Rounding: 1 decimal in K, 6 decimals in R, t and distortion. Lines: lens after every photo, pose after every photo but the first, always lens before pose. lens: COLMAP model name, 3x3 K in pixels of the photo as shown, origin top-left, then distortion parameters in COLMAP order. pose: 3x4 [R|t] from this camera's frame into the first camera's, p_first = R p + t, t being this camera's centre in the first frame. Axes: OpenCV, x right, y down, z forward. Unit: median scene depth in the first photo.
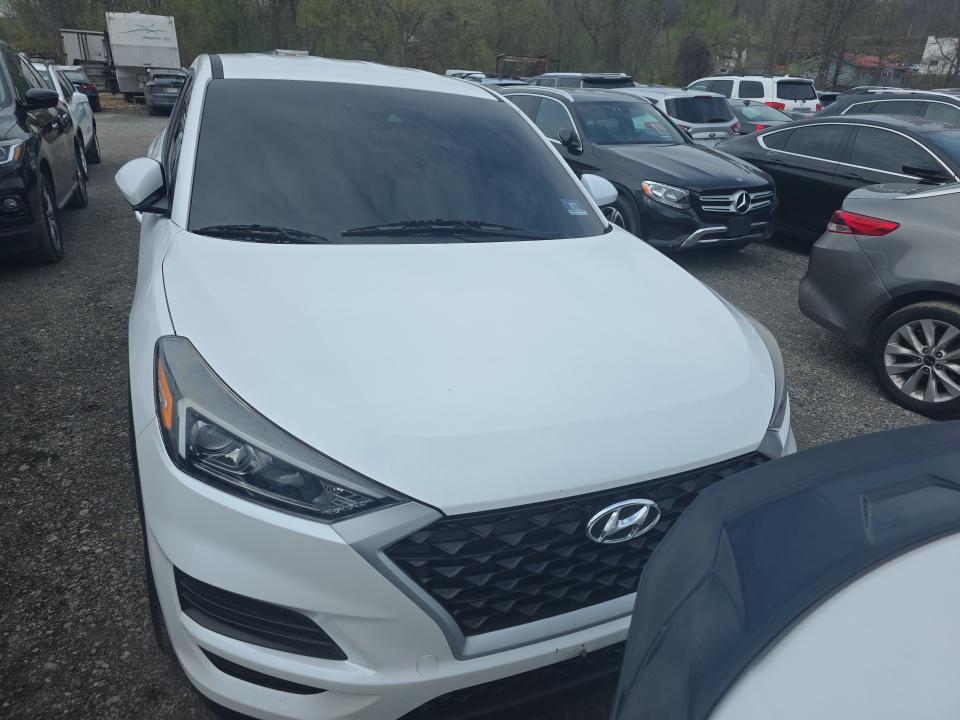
lens RADIAL K [[647.9, 0, 480.8], [0, 647.9, 342.1], [0, 0, 1]] dist [0.050977, -0.041774]
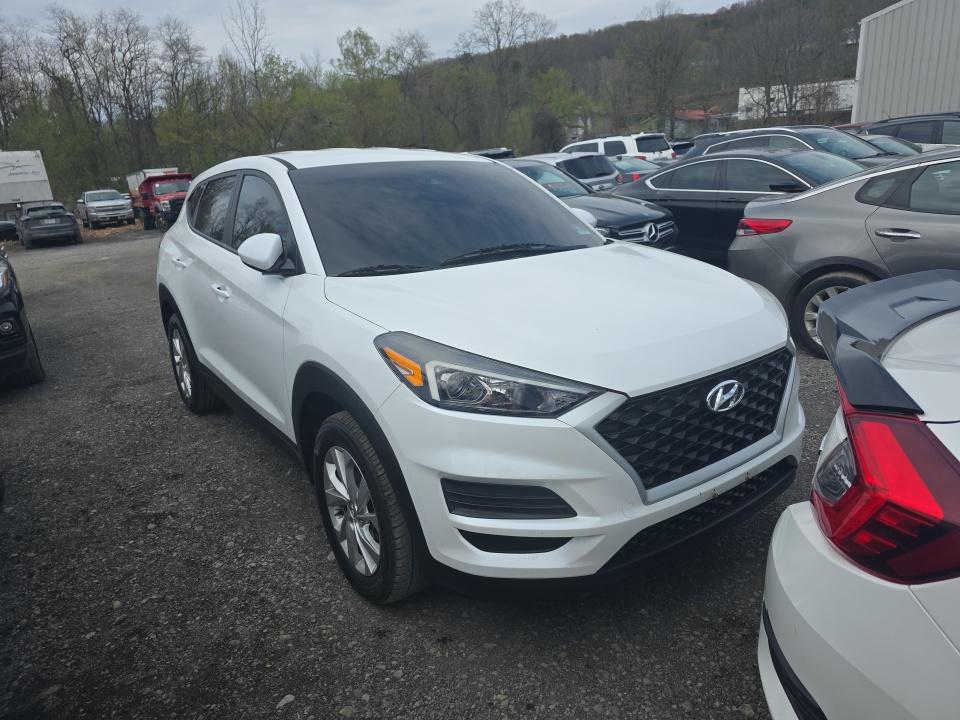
lens RADIAL K [[647.9, 0, 480.8], [0, 647.9, 342.1], [0, 0, 1]] dist [0.050977, -0.041774]
pose [[0.973879, -0.167131, 0.153709, -0.093496], [0.184076, 0.977449, -0.103481, 0.035883], [-0.132948, 0.129073, 0.982683, -0.071660]]
